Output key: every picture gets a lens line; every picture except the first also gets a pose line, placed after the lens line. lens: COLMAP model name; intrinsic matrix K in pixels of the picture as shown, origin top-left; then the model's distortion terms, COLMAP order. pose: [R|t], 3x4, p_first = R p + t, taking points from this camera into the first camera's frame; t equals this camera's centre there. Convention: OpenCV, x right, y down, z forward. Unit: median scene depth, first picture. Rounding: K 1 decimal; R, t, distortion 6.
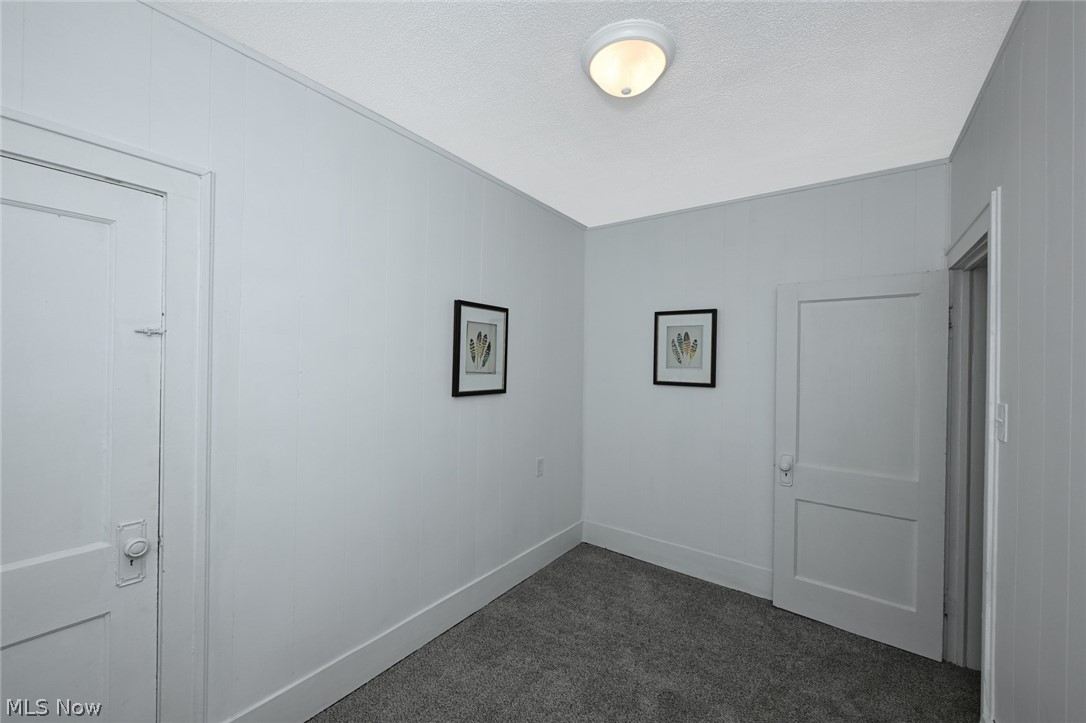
lens RADIAL K [[431.4, 0, 541.9], [0, 431.4, 358.1], [0, 0, 1]] dist [-0.002043, -0.000395]
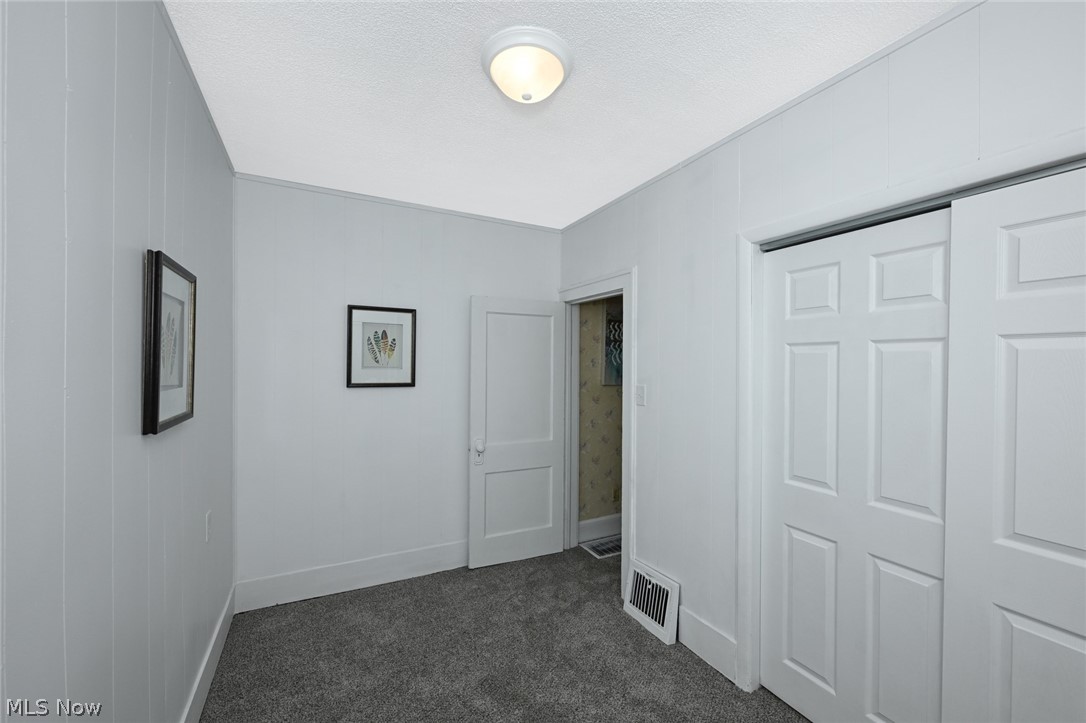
lens RADIAL K [[431.4, 0, 539.1], [0, 431.4, 361.0], [0, 0, 1]] dist [-0.002043, -0.000395]
pose [[0.439959, -0.010347, 0.897958, -0.380097], [-0.008664, 0.999838, 0.015765, -0.010874], [-0.897976, -0.014716, 0.439799, 0.285553]]
